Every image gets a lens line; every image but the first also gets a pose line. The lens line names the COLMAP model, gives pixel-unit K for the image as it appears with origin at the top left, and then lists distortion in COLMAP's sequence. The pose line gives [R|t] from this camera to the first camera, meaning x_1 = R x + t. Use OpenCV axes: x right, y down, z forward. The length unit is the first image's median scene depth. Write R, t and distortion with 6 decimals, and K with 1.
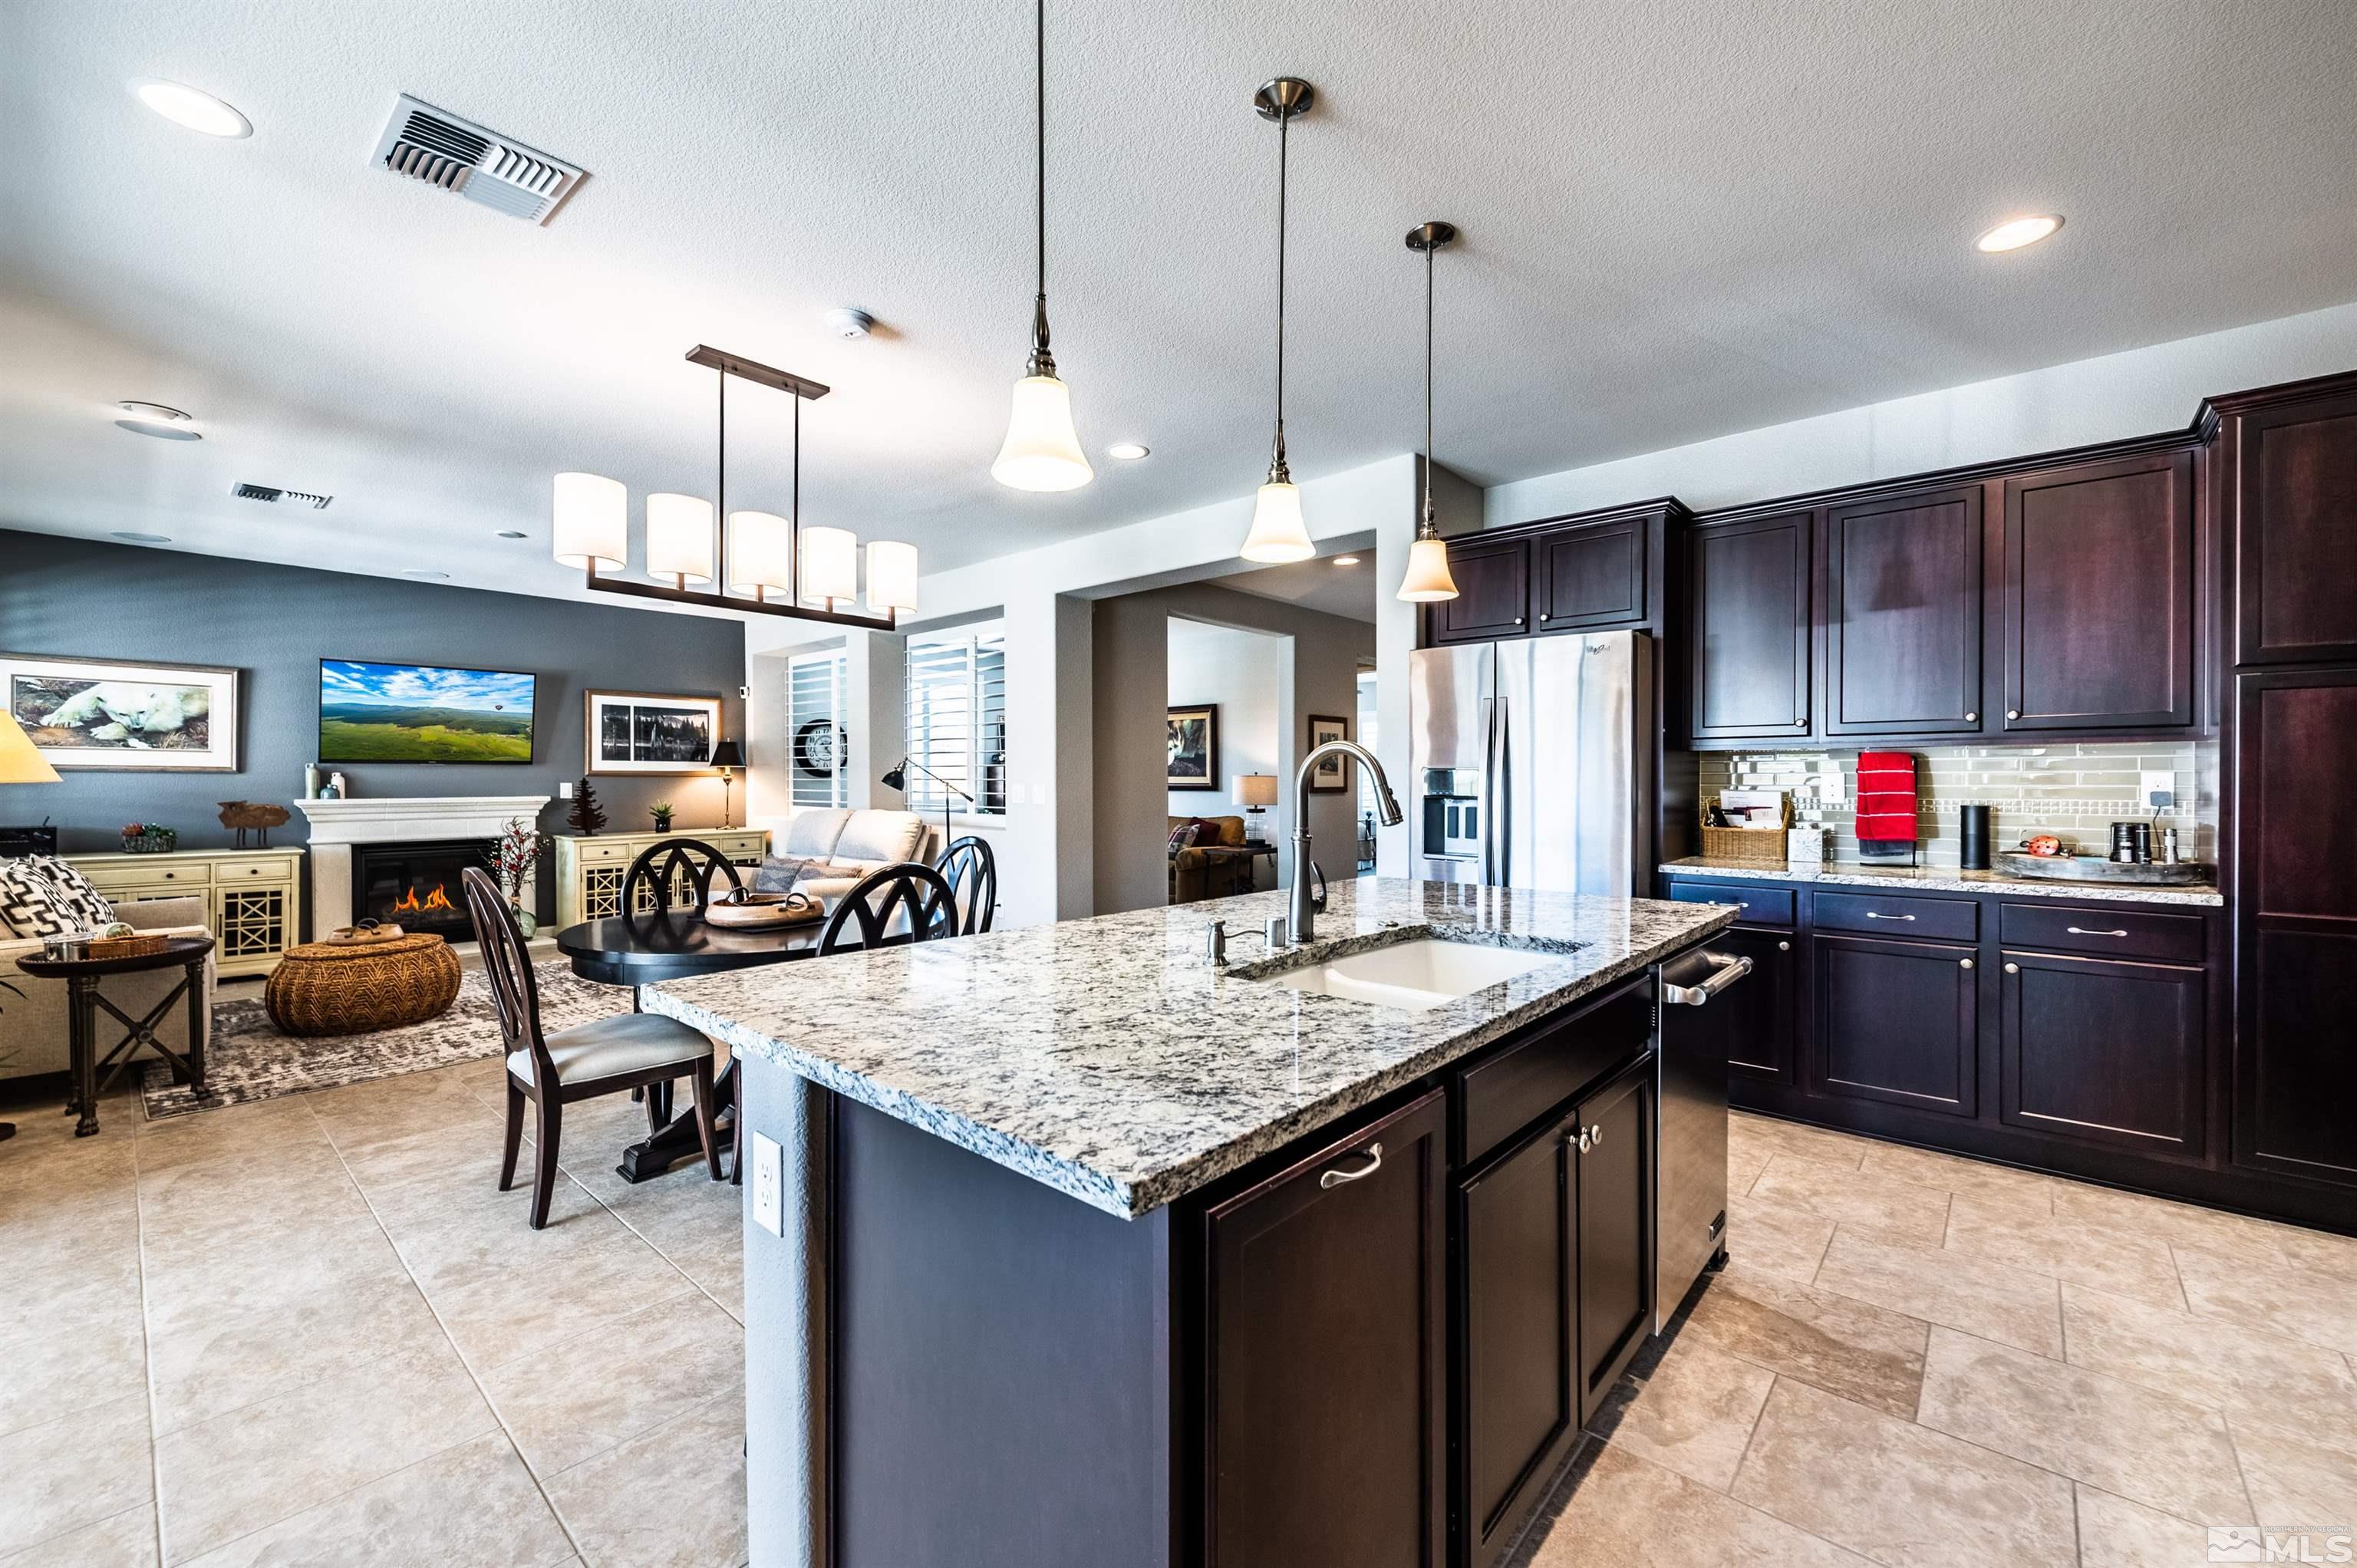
lens RADIAL K [[946.1, 0, 1202.2], [0, 946.1, 786.9], [0, 0, 1]] dist [-0.002114, -0.000687]
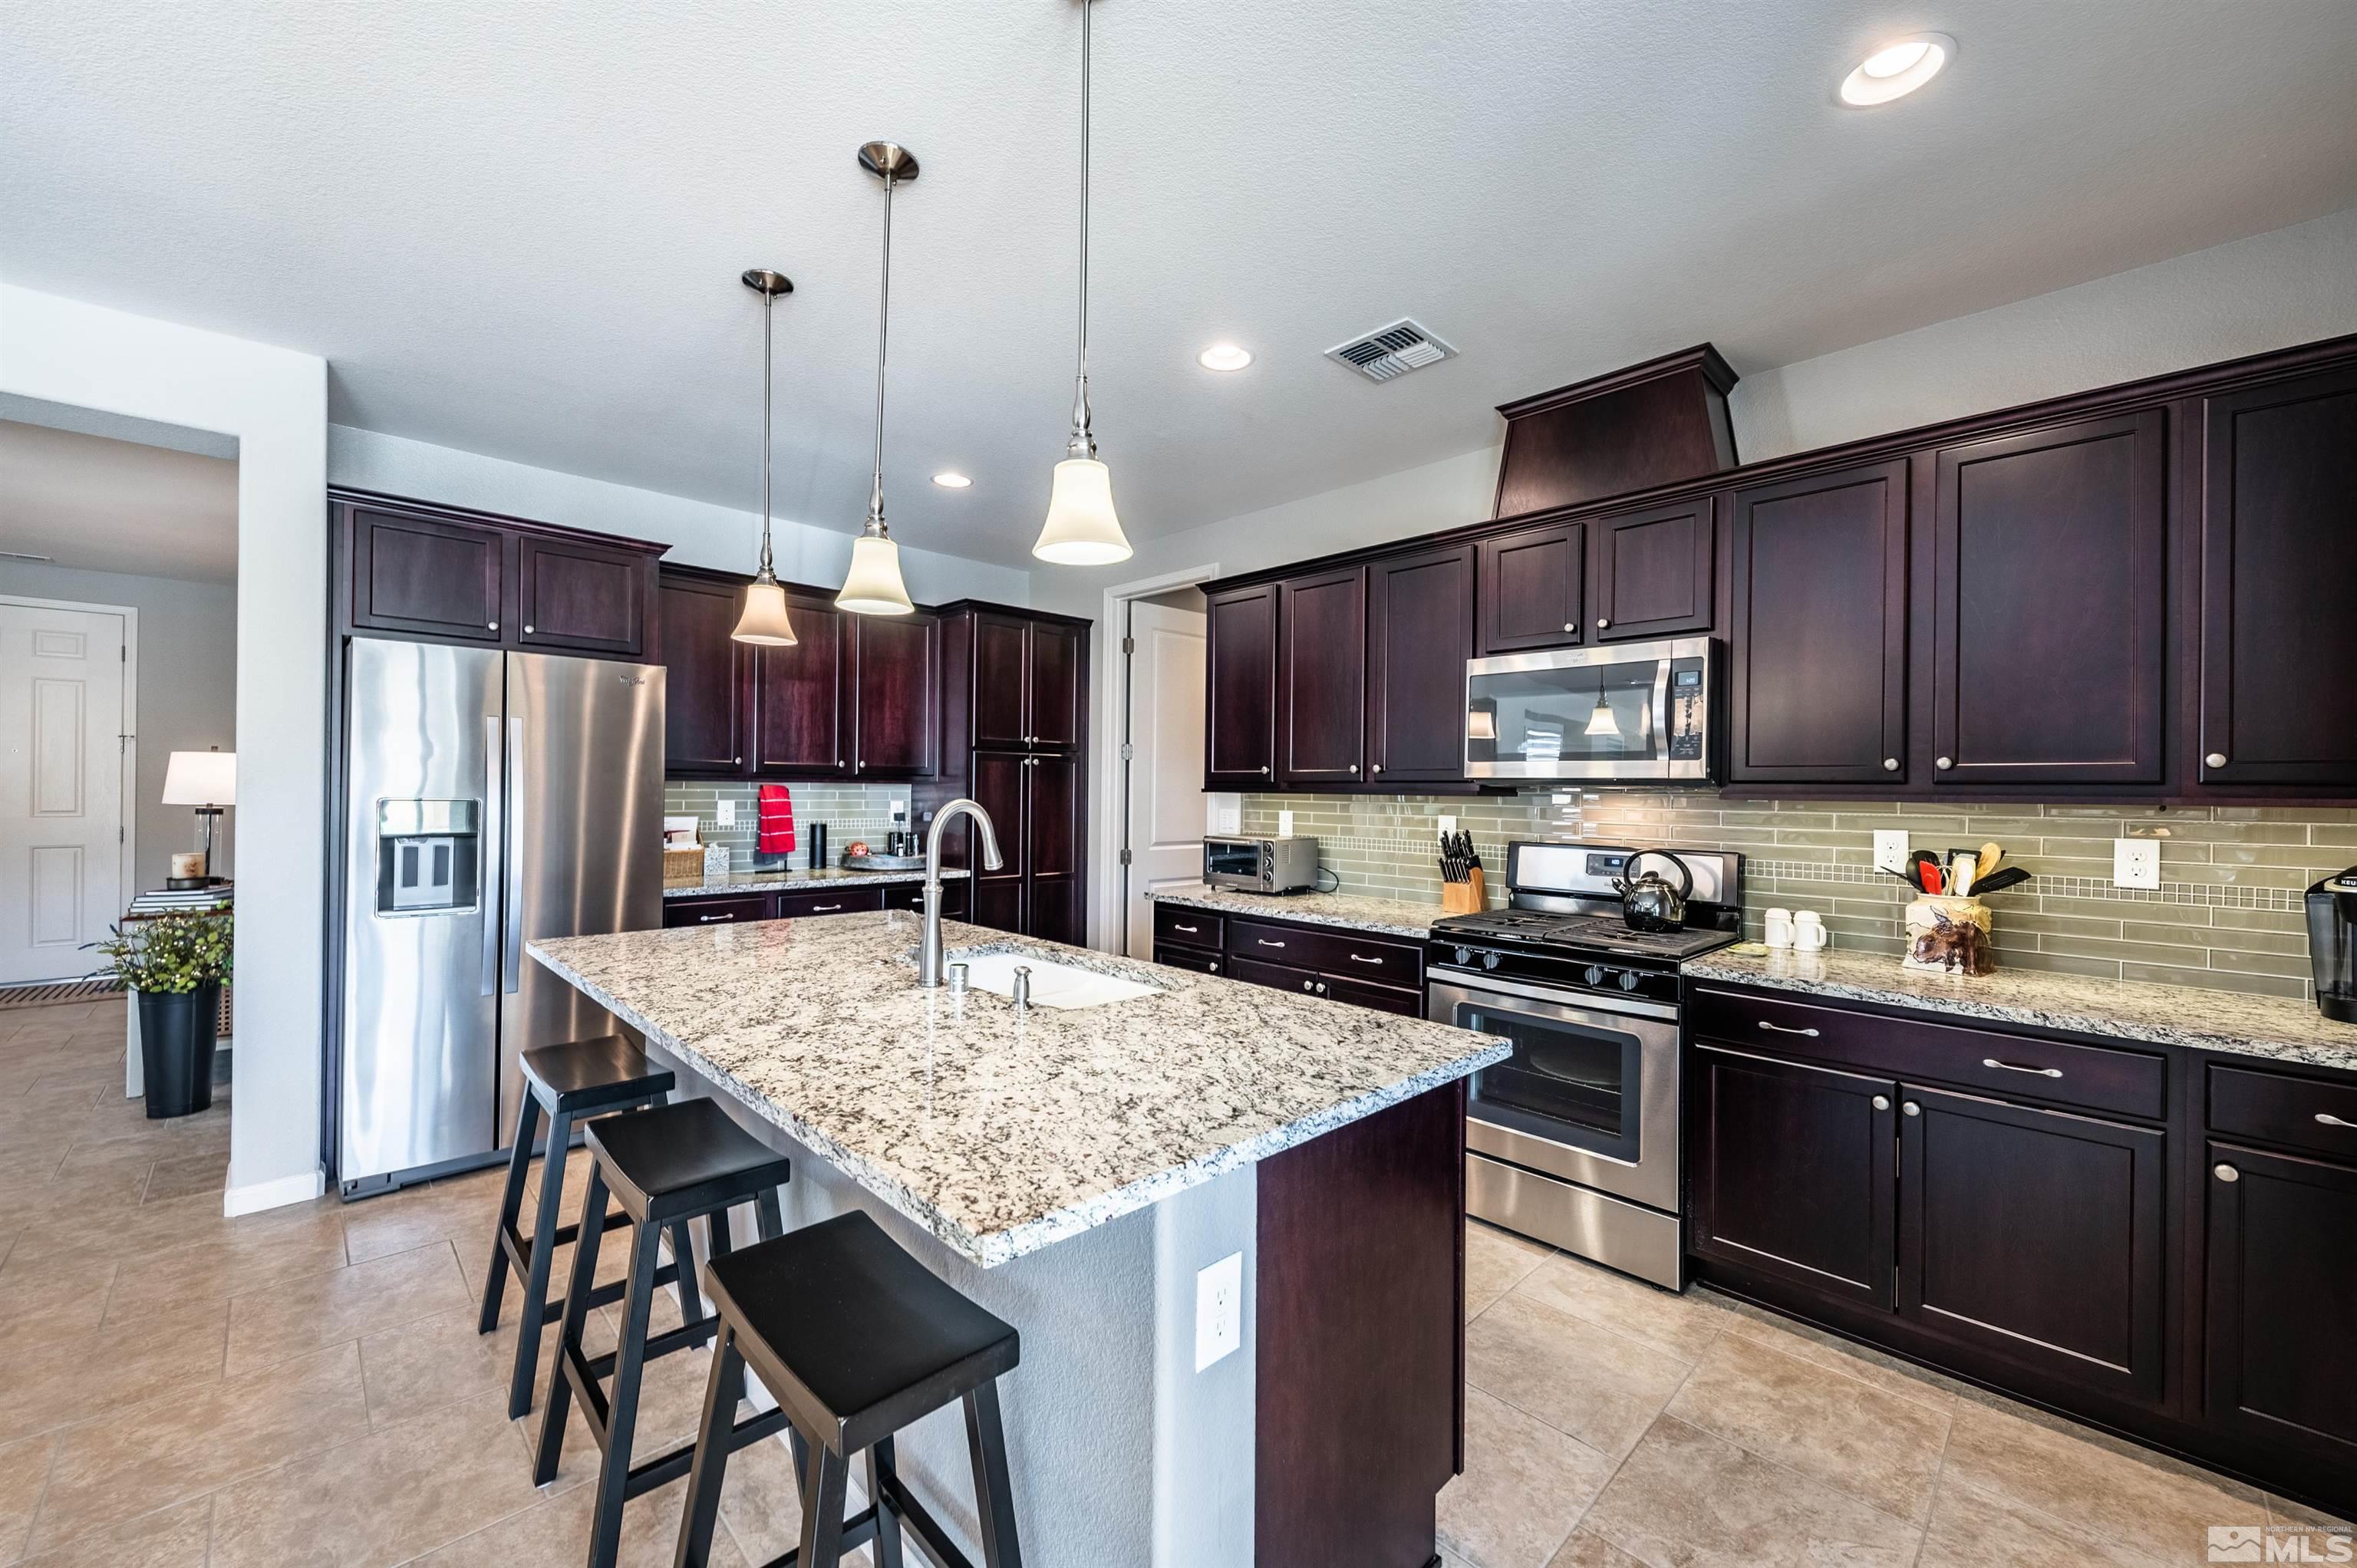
lens RADIAL K [[918.4, 0, 1180.1], [0, 918.4, 789.8], [0, 0, 1]] dist [-0.000906, -0.000423]
pose [[0.087214, 0.001105, 0.996189, -0.299319], [-0.001169, 0.999999, -0.001007, -0.018537], [-0.996189, -0.001077, 0.087215, 0.213621]]
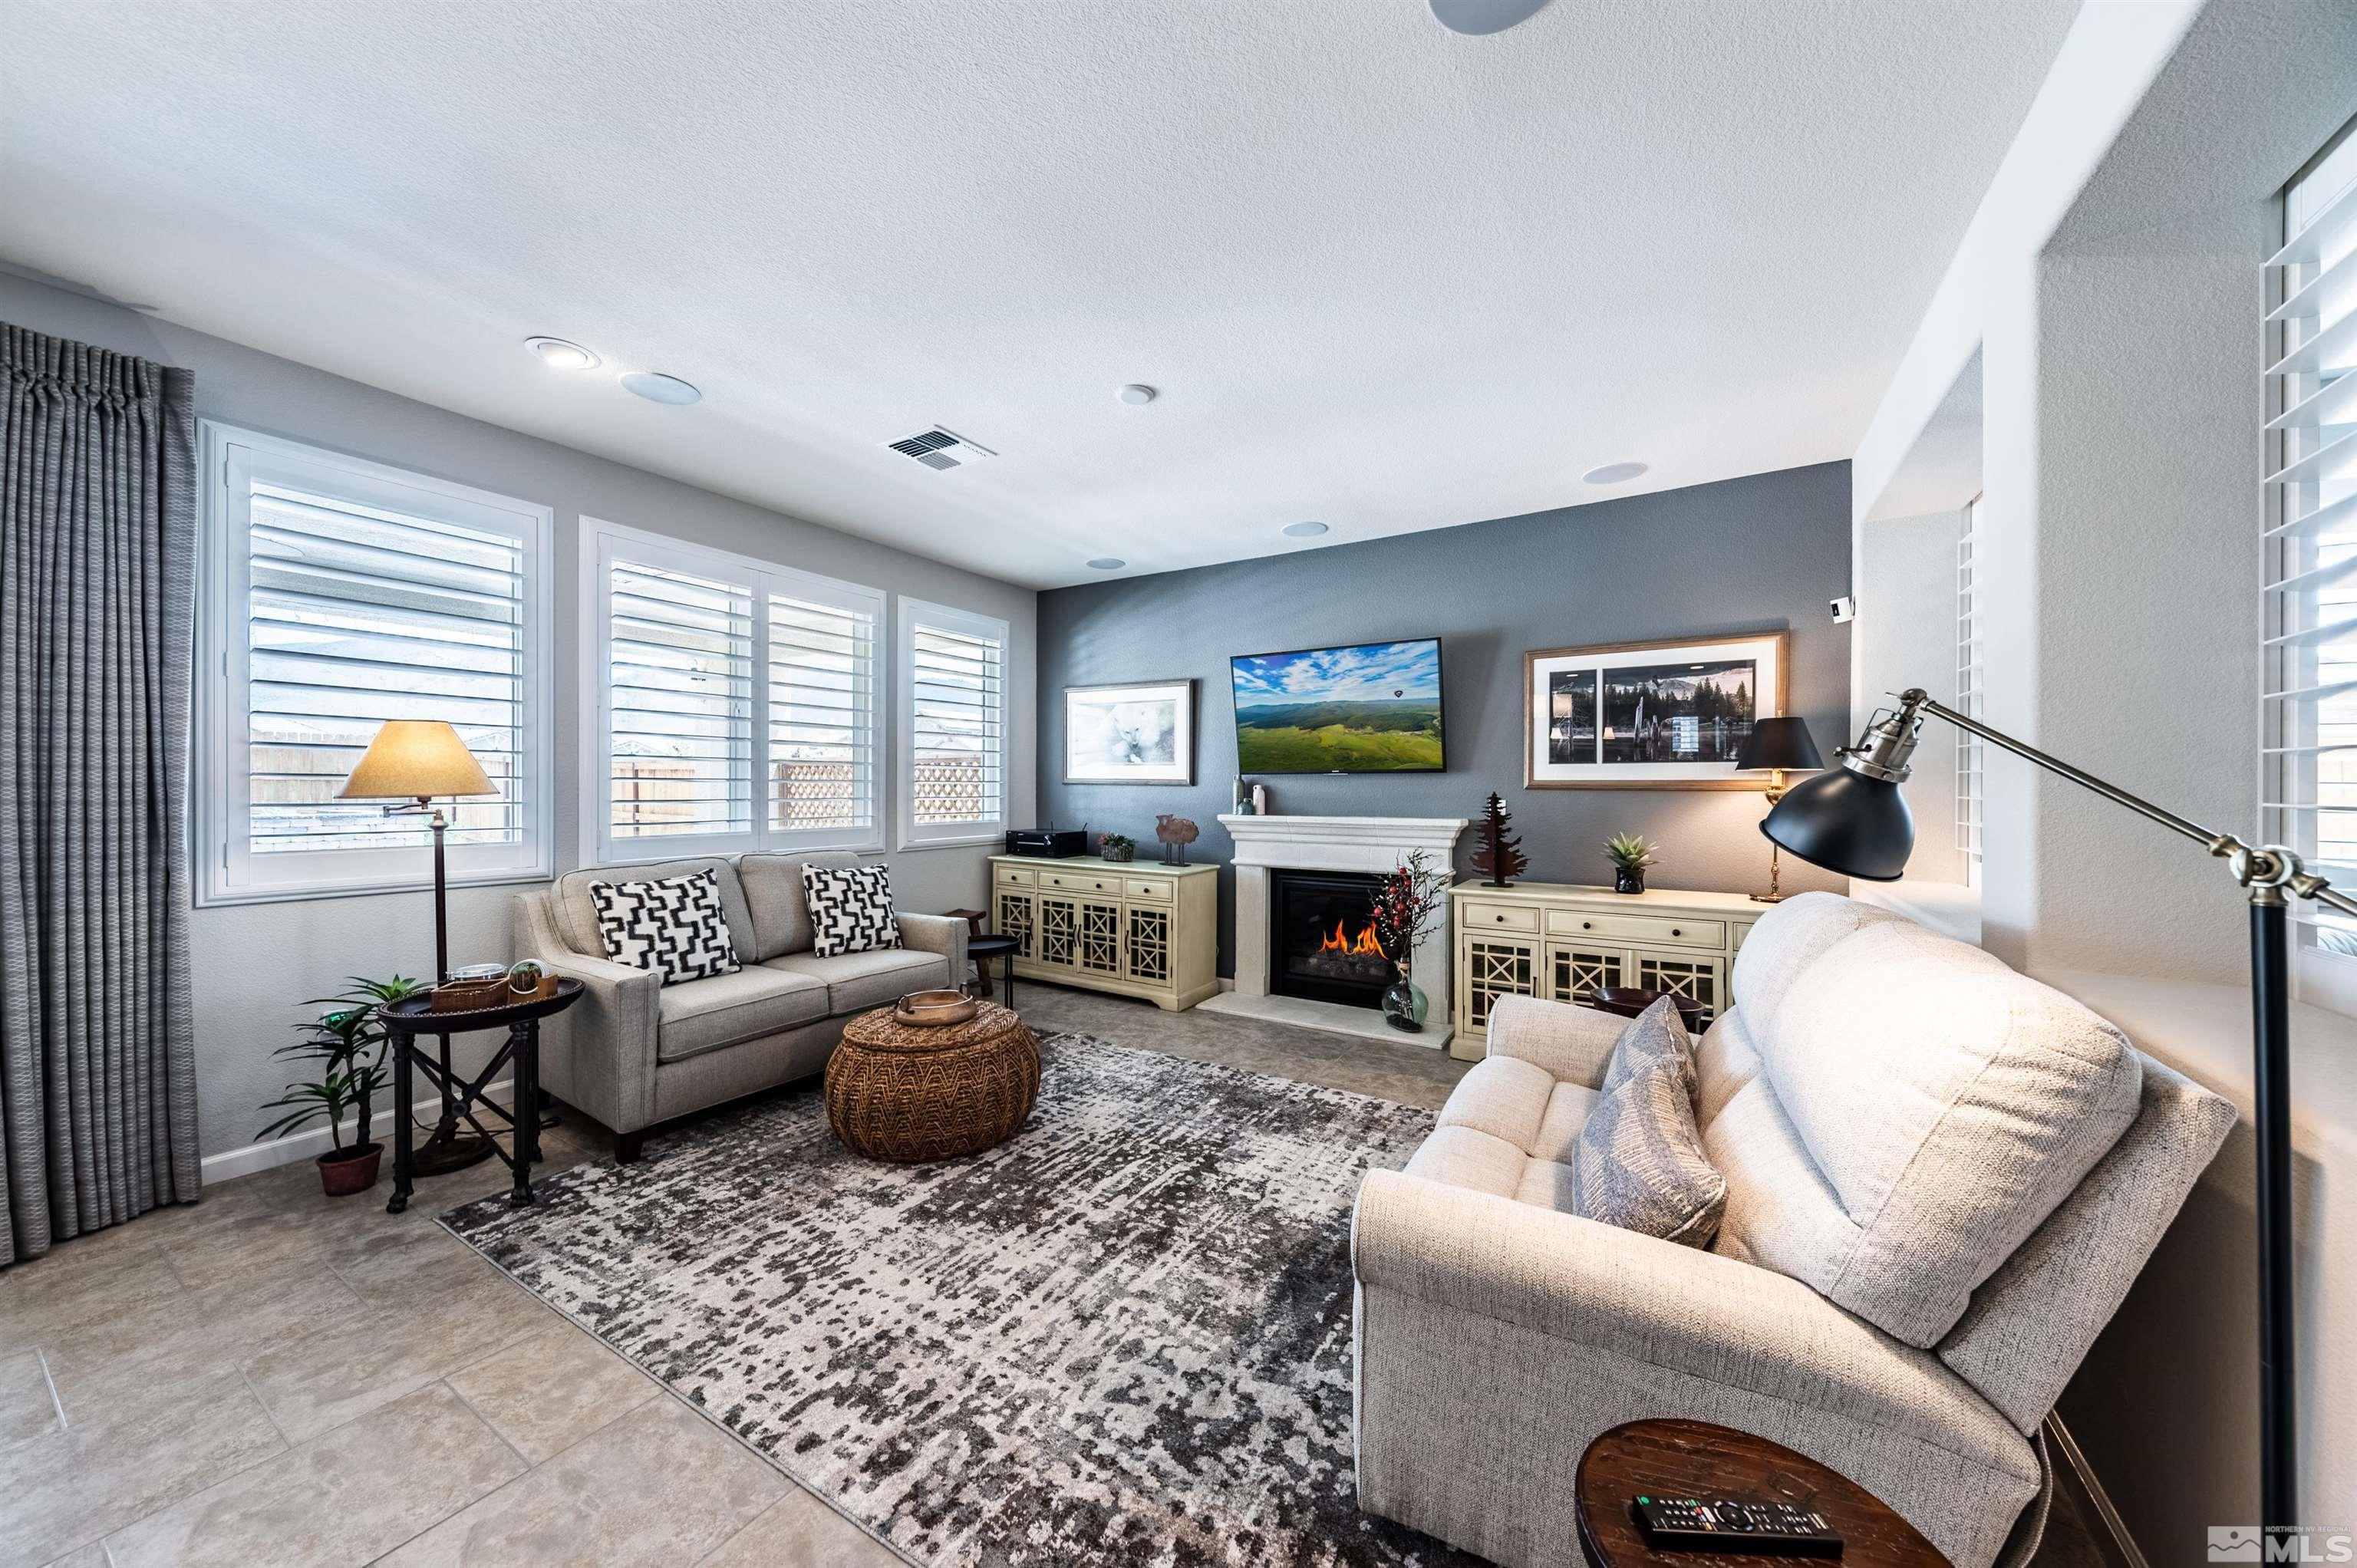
lens RADIAL K [[811.8, 0, 1173.2], [0, 811.8, 786.8], [0, 0, 1]] dist [0.017959, -0.006919]
pose [[0.152595, -0.001020, -0.988288, -0.192547], [-0.011970, 0.999924, -0.002881, -0.011381], [0.988216, 0.012269, 0.152571, 0.876893]]
